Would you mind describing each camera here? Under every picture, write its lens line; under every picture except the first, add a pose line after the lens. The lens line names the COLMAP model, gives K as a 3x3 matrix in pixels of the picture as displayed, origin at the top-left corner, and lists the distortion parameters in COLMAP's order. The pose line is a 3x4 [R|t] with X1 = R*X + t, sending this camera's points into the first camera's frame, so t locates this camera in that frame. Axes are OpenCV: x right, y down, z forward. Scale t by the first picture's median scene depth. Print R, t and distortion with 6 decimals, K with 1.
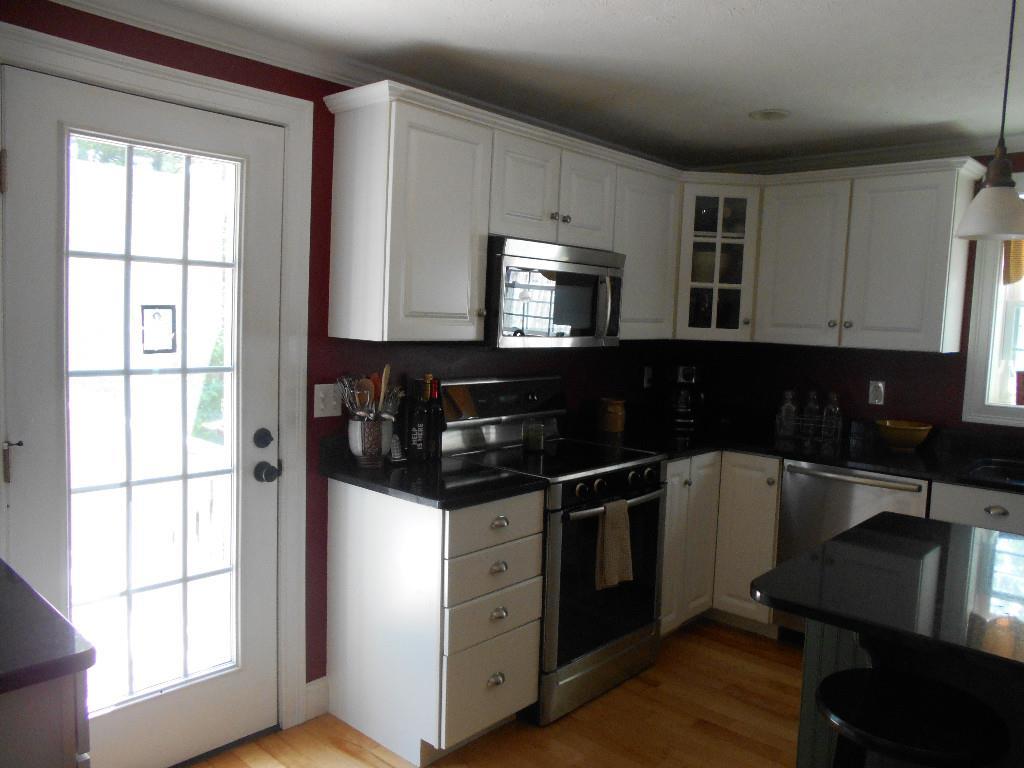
lens RADIAL K [[800.2, 0, 512.0], [0, 800.2, 384.0], [0, 0, 1]] dist [-0.054226, 0.012207]
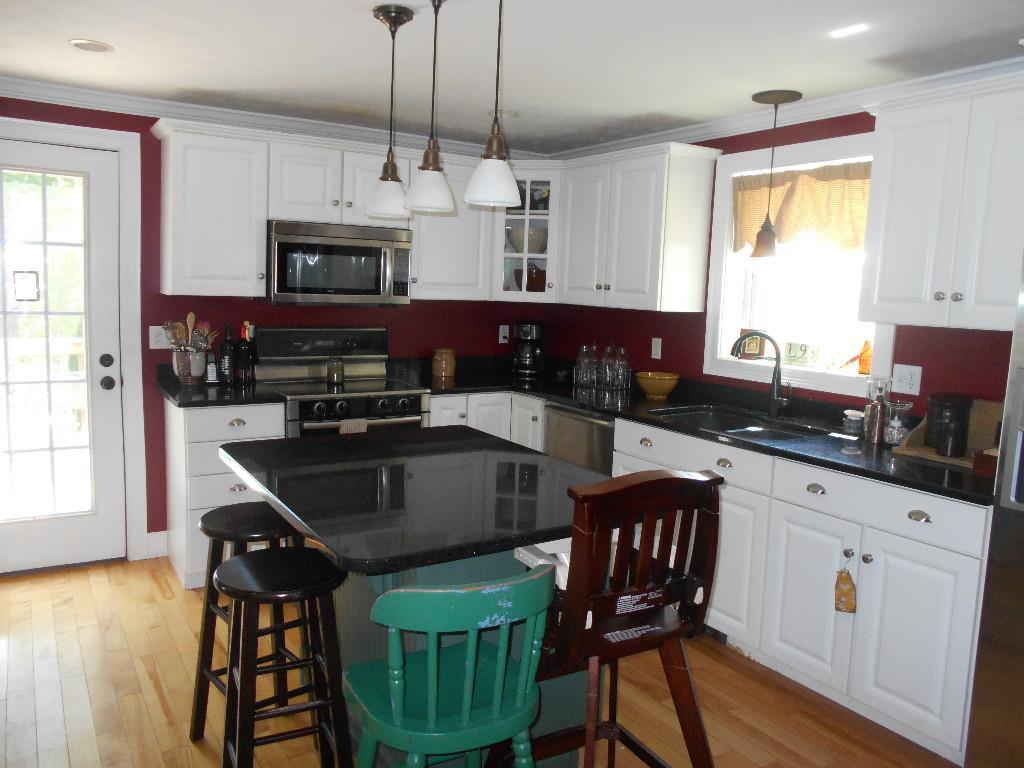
lens RADIAL K [[800.2, 0, 512.0], [0, 800.2, 384.0], [0, 0, 1]] dist [-0.054226, 0.012207]
pose [[0.963619, 0.035245, -0.264947, 0.653290], [-0.027574, 0.999087, 0.032617, 0.034695], [0.265854, -0.024125, 0.963711, -0.183509]]
